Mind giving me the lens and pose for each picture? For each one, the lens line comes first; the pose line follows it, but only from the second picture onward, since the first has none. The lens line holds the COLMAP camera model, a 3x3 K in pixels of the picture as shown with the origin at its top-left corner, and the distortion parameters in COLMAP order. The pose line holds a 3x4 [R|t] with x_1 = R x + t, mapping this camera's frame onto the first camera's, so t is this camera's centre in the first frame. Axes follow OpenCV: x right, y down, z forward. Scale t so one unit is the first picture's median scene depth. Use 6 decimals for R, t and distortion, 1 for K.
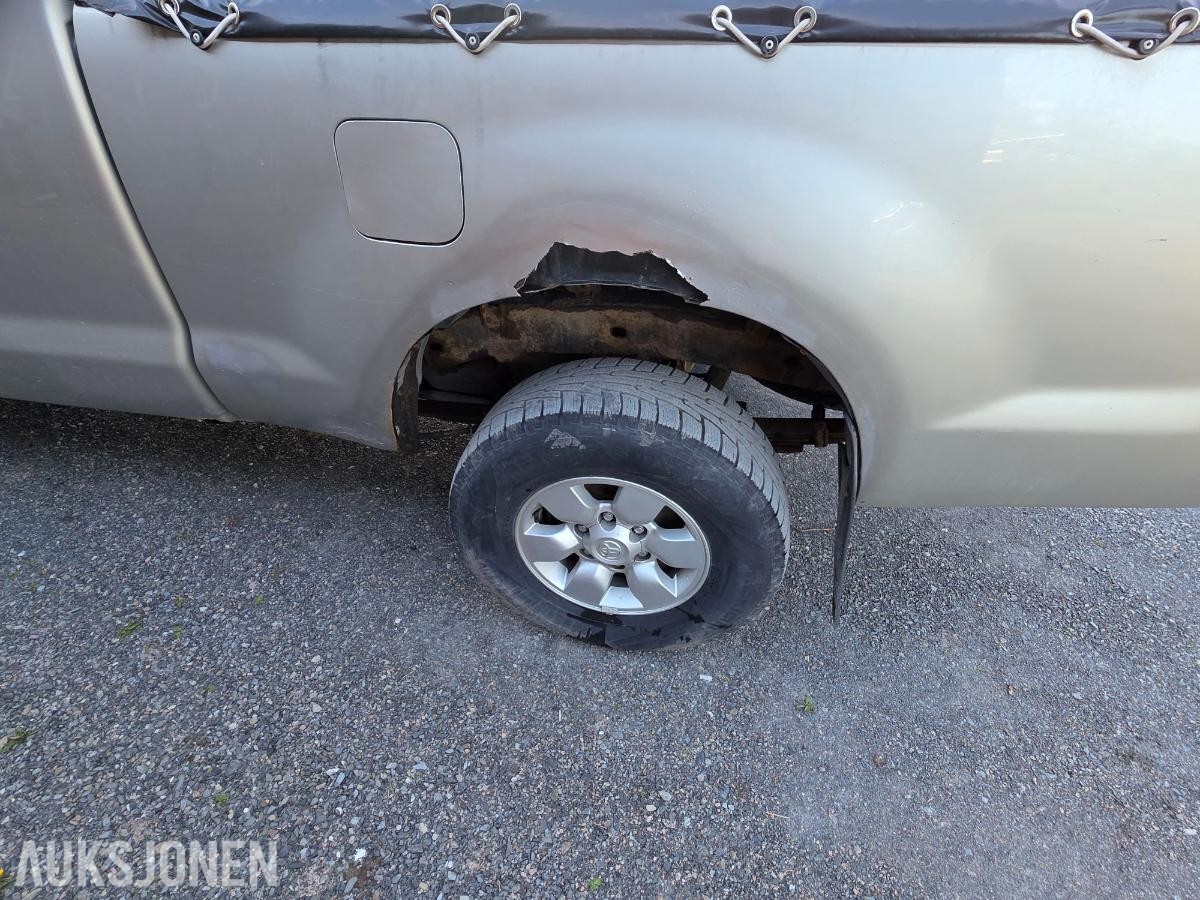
lens RADIAL K [[600.6, 0, 600.0], [0, 600.6, 450.0], [0, 0, 1]] dist [0.001019, -0.000457]
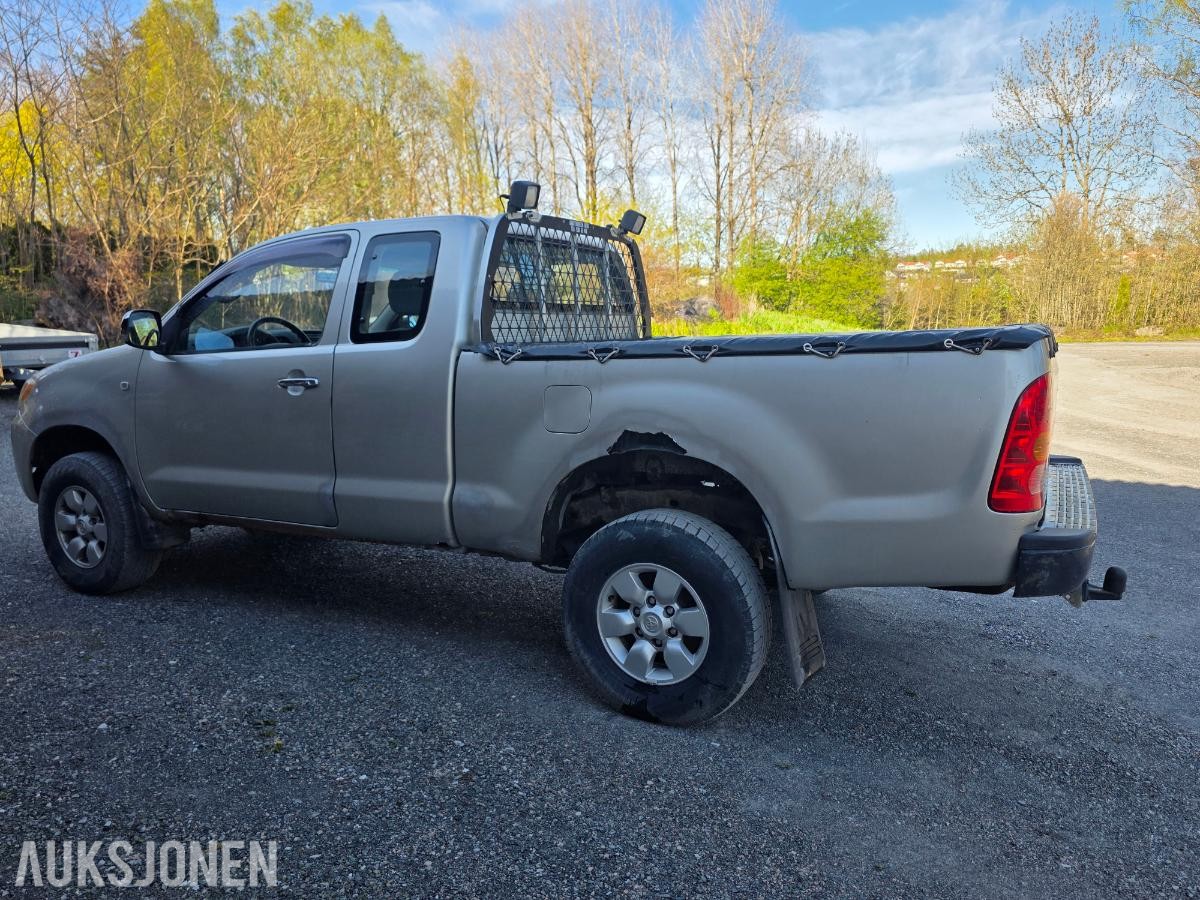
lens RADIAL K [[798.8, 0, 603.2], [0, 798.8, 448.0], [0, 0, 1]] dist [0.044915, -0.054372]
pose [[0.957622, 0.021872, -0.287197, 0.513270], [-0.169520, 0.848922, -0.500594, 0.889619], [0.232859, 0.528065, 0.816654, -1.048995]]
